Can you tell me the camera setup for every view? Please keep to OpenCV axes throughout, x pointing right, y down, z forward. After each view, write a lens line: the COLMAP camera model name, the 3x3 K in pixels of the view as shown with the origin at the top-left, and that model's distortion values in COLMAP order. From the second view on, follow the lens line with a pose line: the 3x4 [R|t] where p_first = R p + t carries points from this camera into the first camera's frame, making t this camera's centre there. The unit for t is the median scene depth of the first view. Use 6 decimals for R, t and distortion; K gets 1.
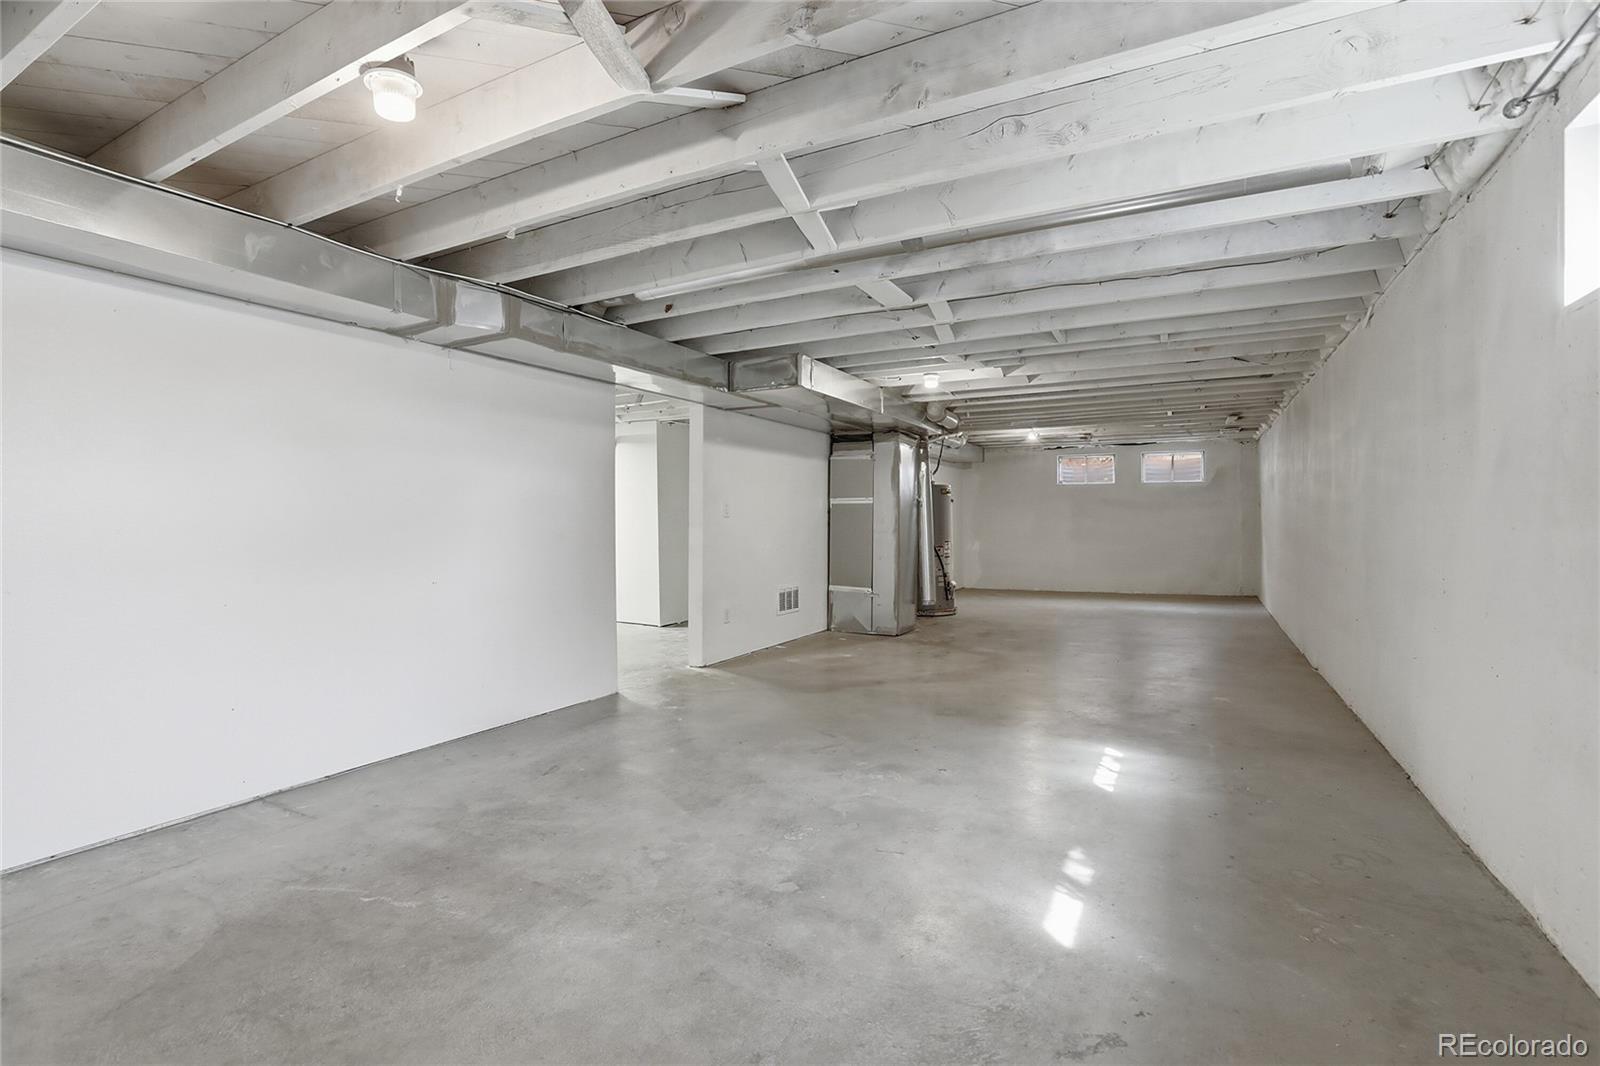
lens RADIAL K [[732.2, 0, 801.5], [0, 732.2, 523.0], [0, 0, 1]] dist [-0.060041, 0.021564]
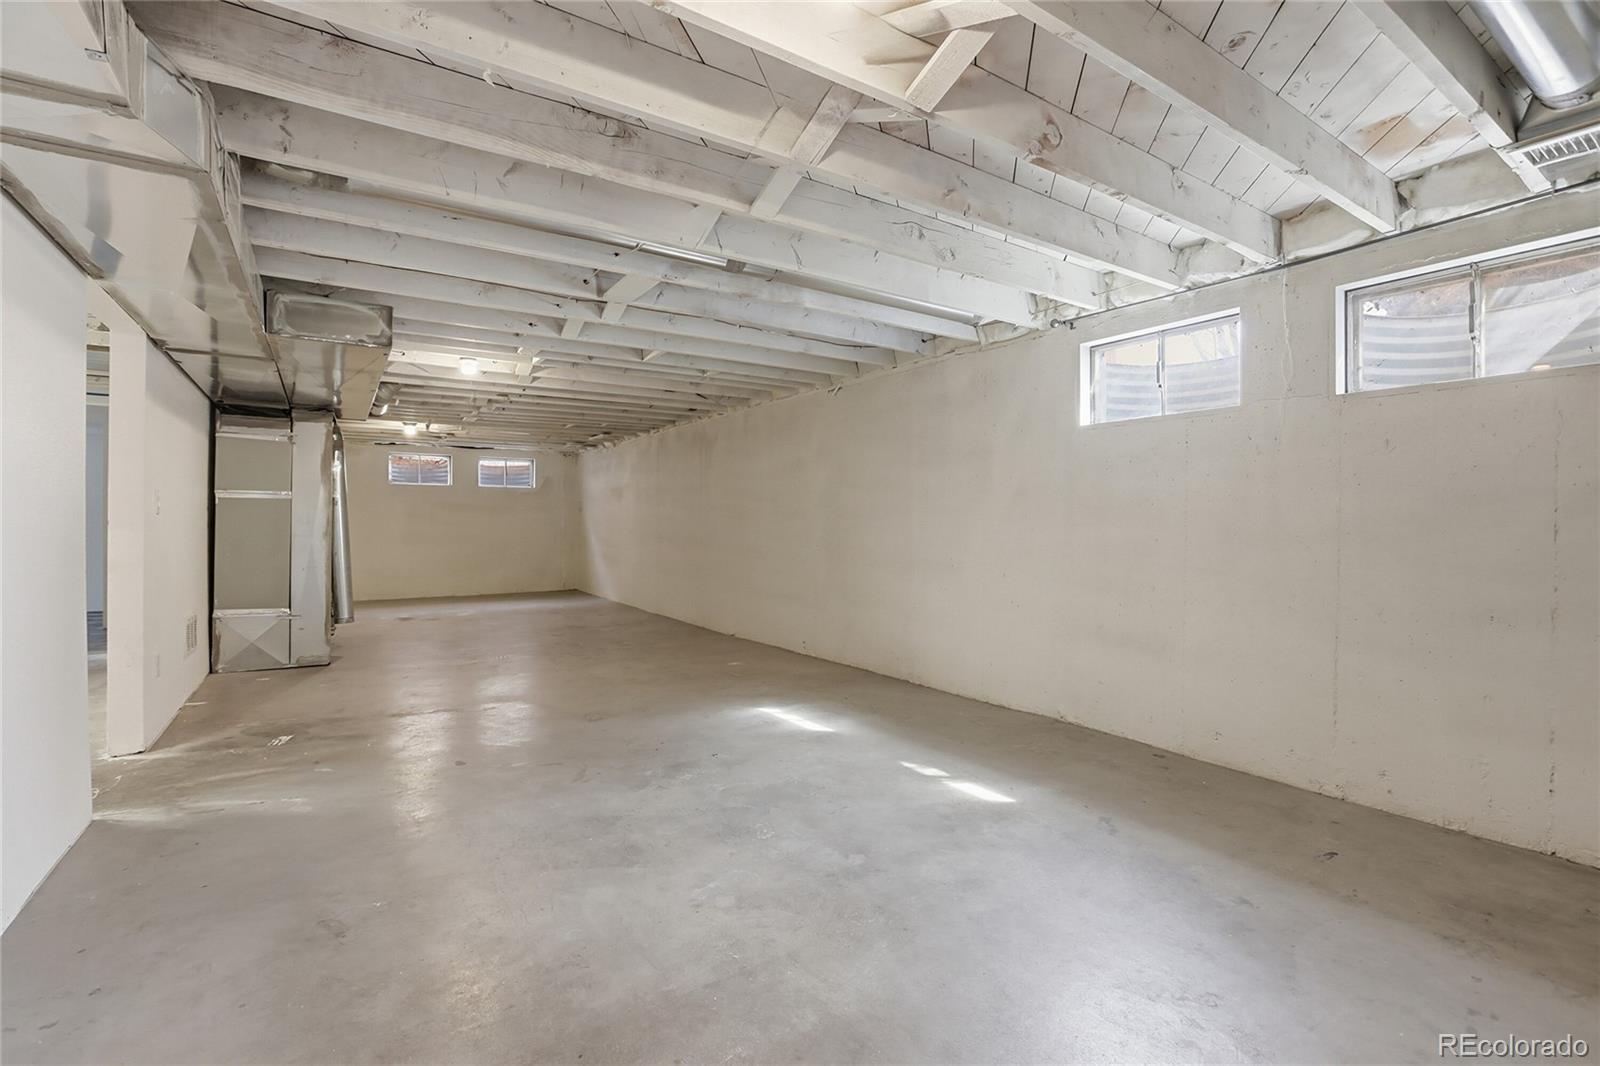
lens RADIAL K [[732.2, 0, 801.5], [0, 732.2, 523.0], [0, 0, 1]] dist [-0.060041, 0.021564]
pose [[0.481499, 0.007486, 0.876415, -0.712674], [-0.003949, 0.999972, -0.006372, 0.003214], [-0.876438, -0.000392, 0.481515, 0.380726]]
